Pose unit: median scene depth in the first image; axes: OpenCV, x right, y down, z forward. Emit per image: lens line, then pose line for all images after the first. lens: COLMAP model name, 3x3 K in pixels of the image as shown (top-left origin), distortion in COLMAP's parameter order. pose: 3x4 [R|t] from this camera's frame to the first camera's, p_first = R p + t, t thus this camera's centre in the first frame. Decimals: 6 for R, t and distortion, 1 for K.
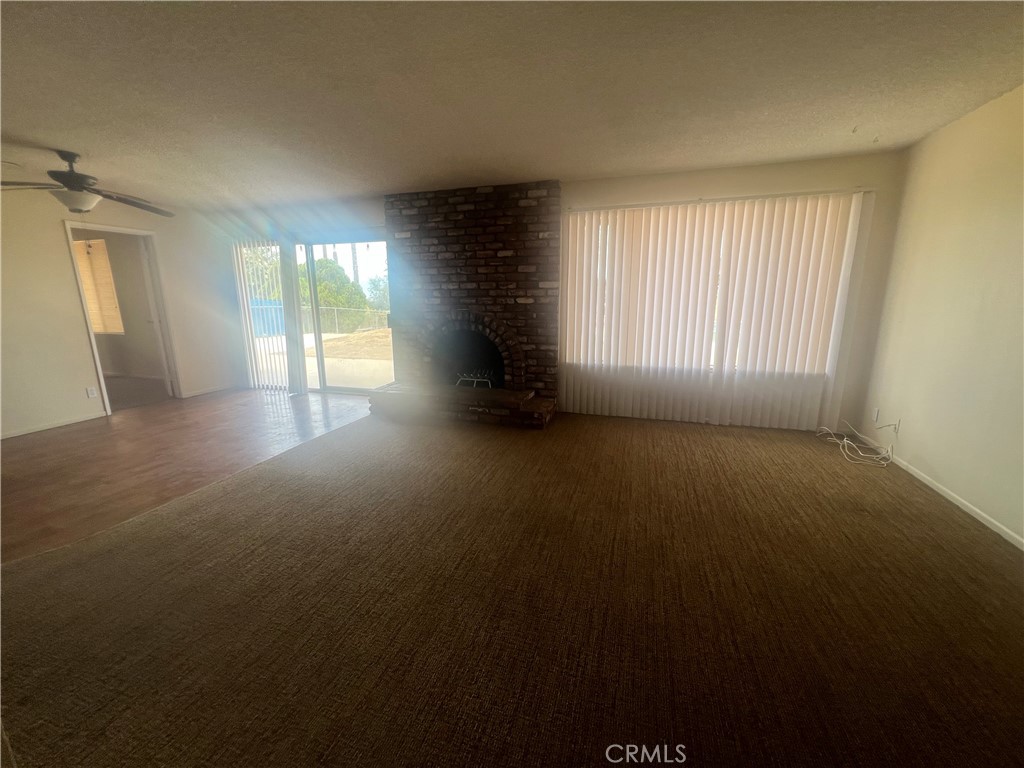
lens RADIAL K [[411.3, 0, 511.5], [0, 411.3, 384.7], [0, 0, 1]] dist [-0.001515, -0.000191]
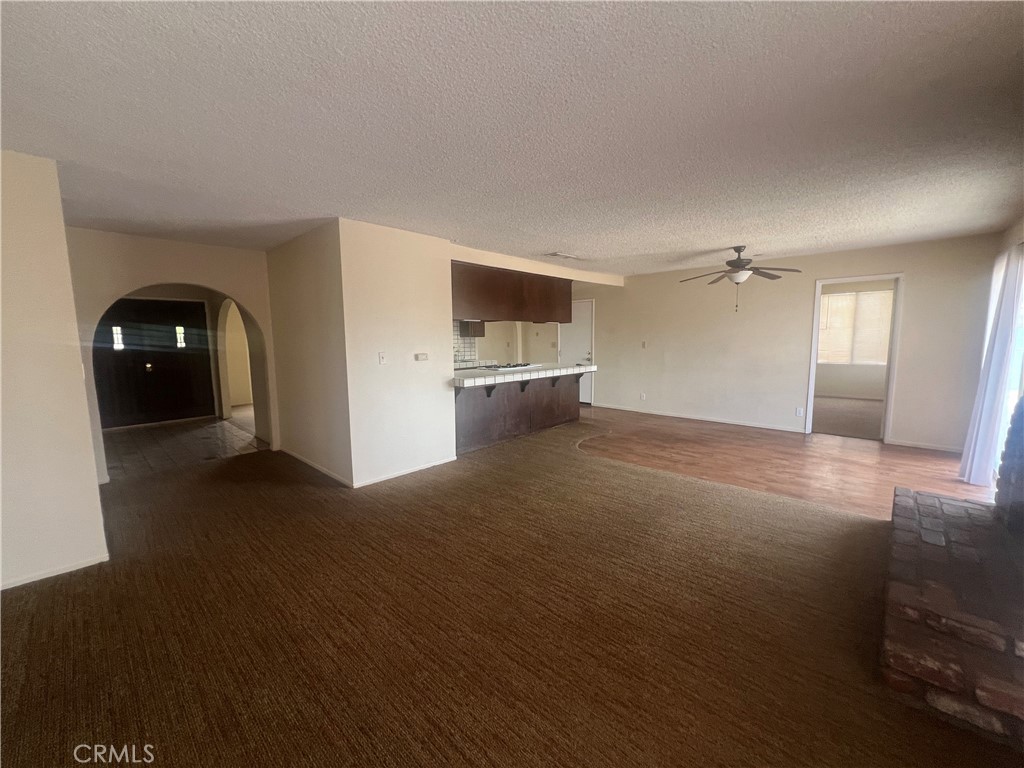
lens RADIAL K [[411.8, 0, 512.2], [0, 411.8, 385.4], [0, 0, 1]] dist [-0.003108, -0.000027]
pose [[-0.437412, 0.111889, -0.892273, 0.736477], [-0.167370, 0.964763, 0.203028, -0.249032], [0.883549, 0.238146, -0.403272, 1.037801]]
